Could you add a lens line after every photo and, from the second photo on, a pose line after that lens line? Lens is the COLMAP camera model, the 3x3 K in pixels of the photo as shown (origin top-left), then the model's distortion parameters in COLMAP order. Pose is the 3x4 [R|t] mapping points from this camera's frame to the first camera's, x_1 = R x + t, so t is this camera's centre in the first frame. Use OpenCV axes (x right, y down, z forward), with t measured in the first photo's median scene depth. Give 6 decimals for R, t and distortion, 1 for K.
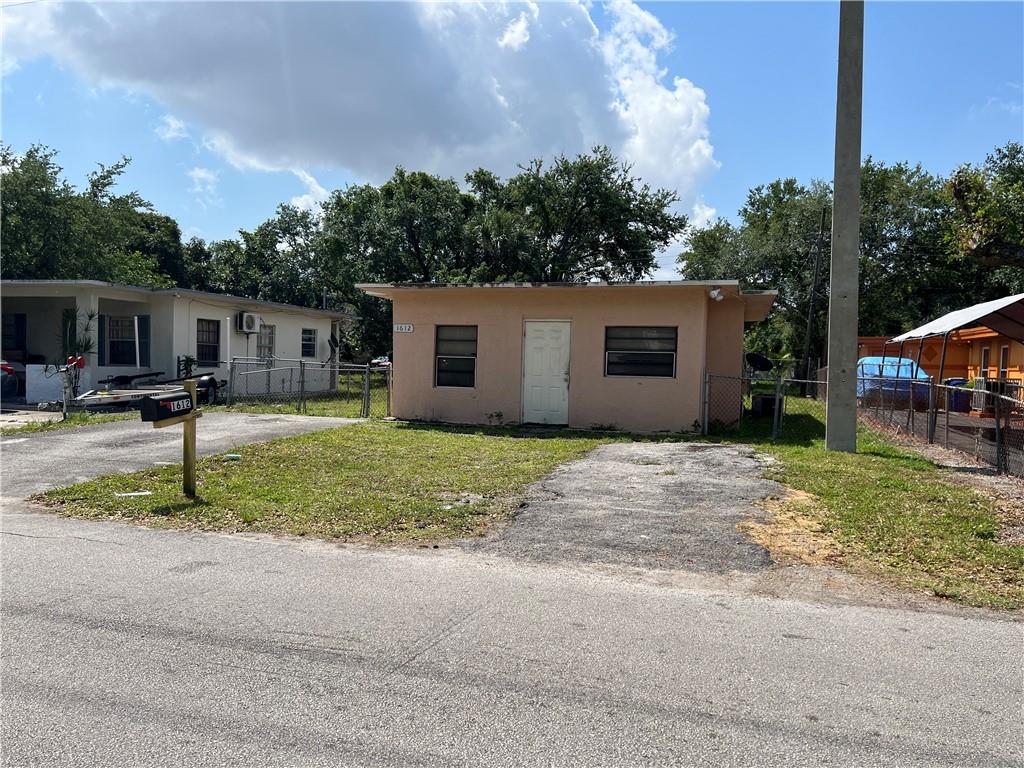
lens RADIAL K [[759.8, 0, 512.0], [0, 759.8, 384.0], [0, 0, 1]] dist [0.093300, -0.069989]
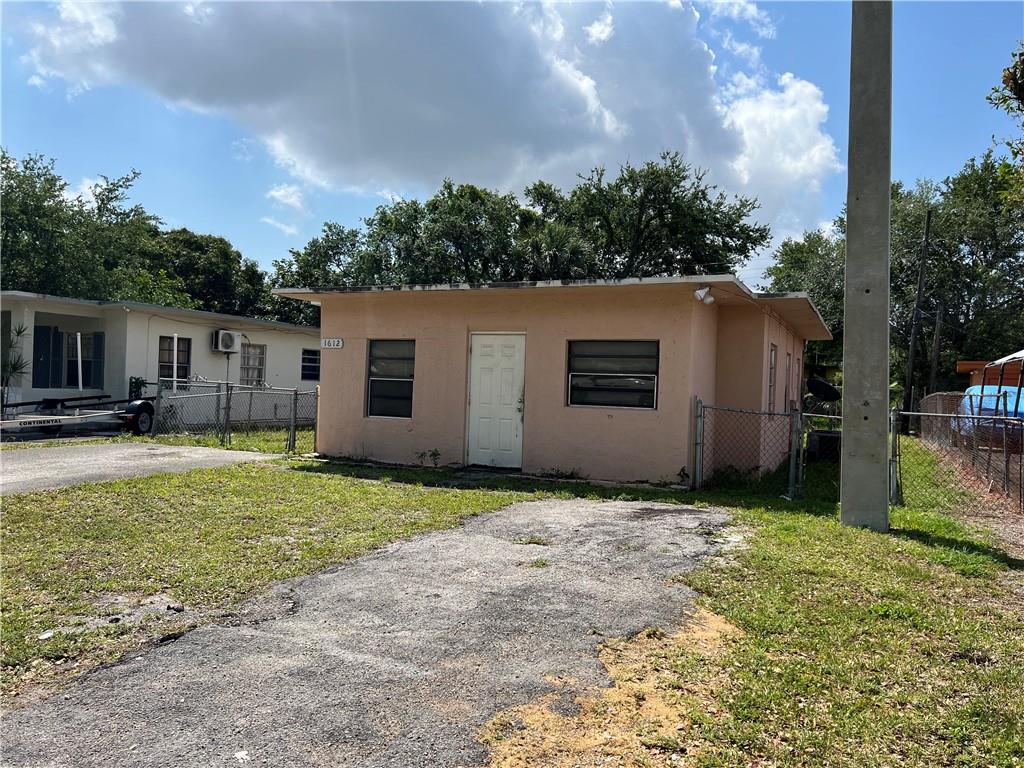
lens RADIAL K [[759.8, 0, 512.0], [0, 759.8, 384.0], [0, 0, 1]] dist [0.093300, -0.069989]
pose [[0.990196, 0.008072, -0.139452, 0.095420], [-0.012864, 0.999356, -0.033497, -0.003227], [0.139092, 0.034963, 0.989662, 0.131780]]
